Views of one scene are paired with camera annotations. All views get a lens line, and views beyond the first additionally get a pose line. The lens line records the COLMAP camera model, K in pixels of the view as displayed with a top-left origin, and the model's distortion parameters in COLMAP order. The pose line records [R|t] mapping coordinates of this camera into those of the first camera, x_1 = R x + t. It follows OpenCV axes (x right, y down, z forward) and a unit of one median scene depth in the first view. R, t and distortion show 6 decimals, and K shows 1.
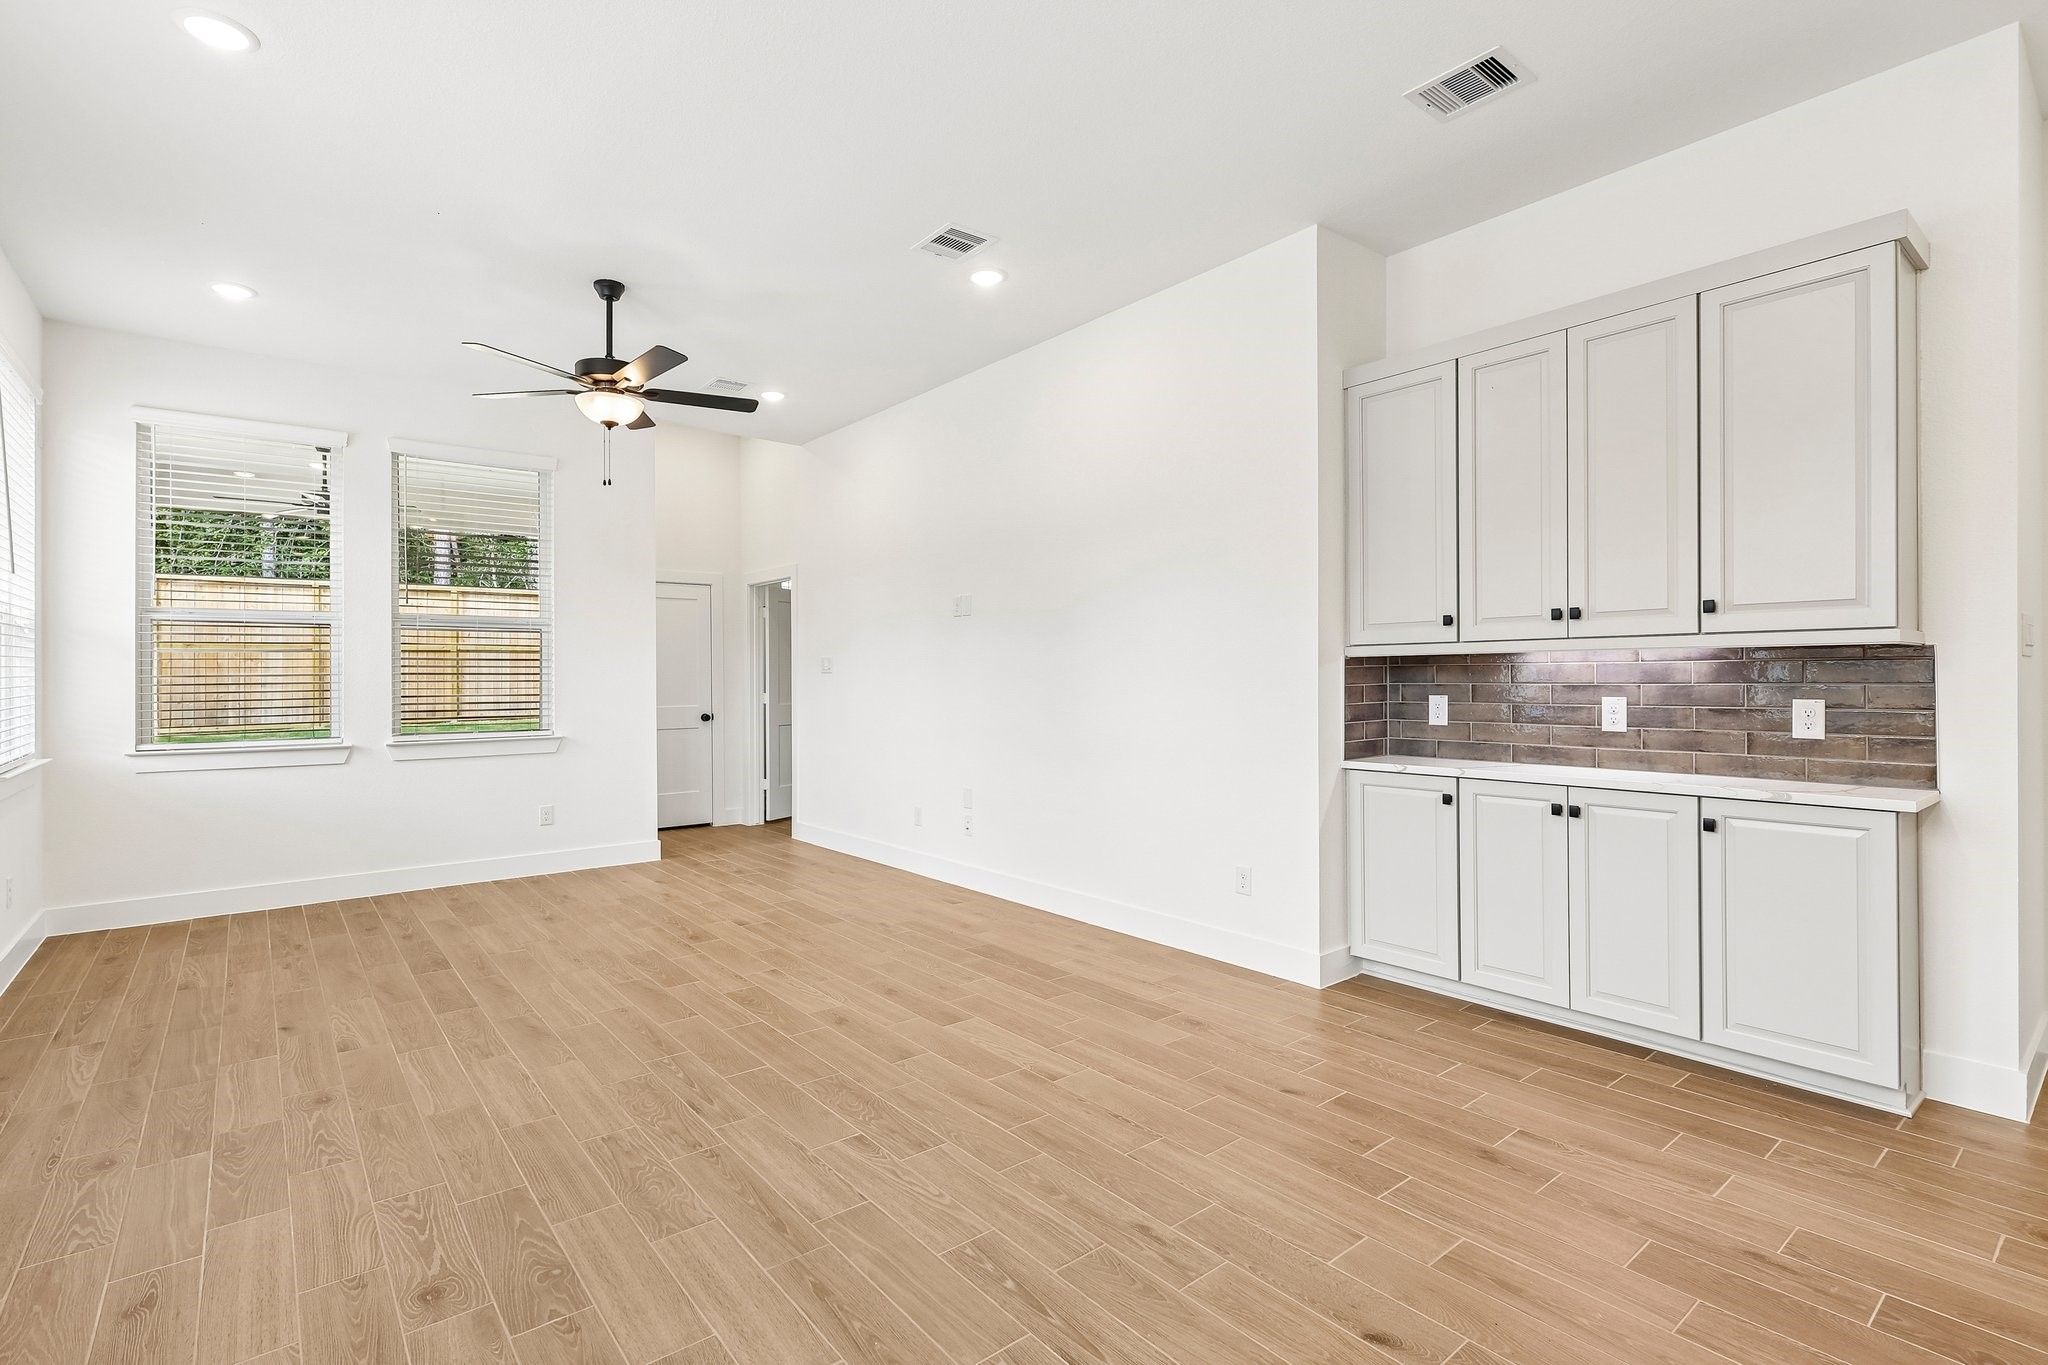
lens RADIAL K [[936.4, 0, 1021.8], [0, 936.4, 659.2], [0, 0, 1]] dist [0.045893, 0.000064]
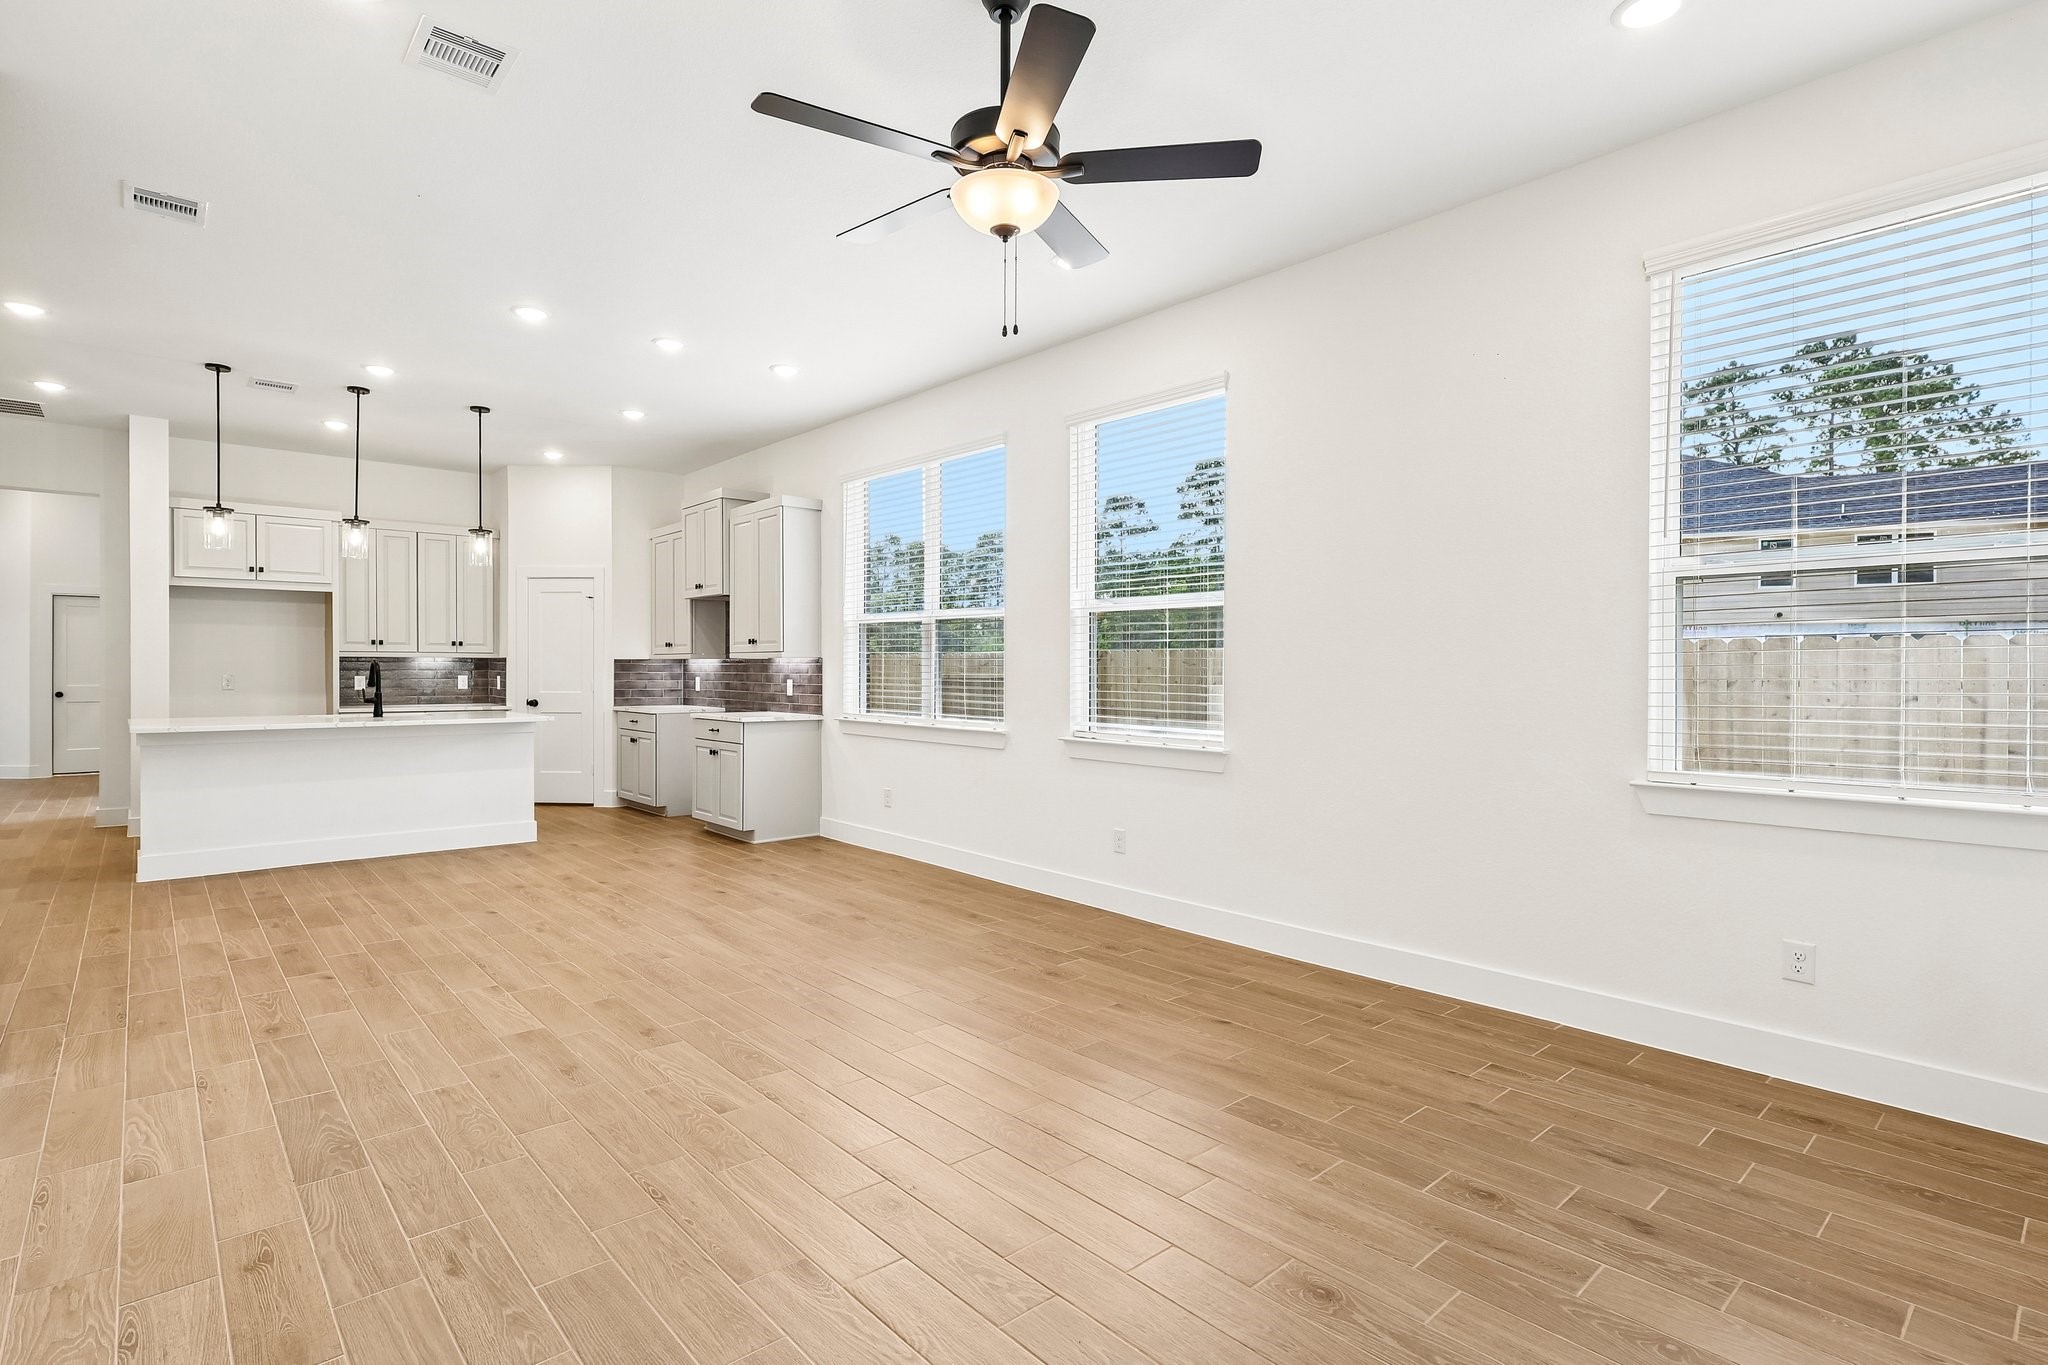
lens RADIAL K [[959.3, 0, 1016.0], [0, 959.3, 677.5], [0, 0, 1]] dist [-0.002374, 0.000529]
pose [[-0.999106, 0.006937, -0.041698, -0.528764], [0.007373, 0.999920, -0.010318, 0.046026], [0.041623, -0.010616, -0.999077, 2.007837]]
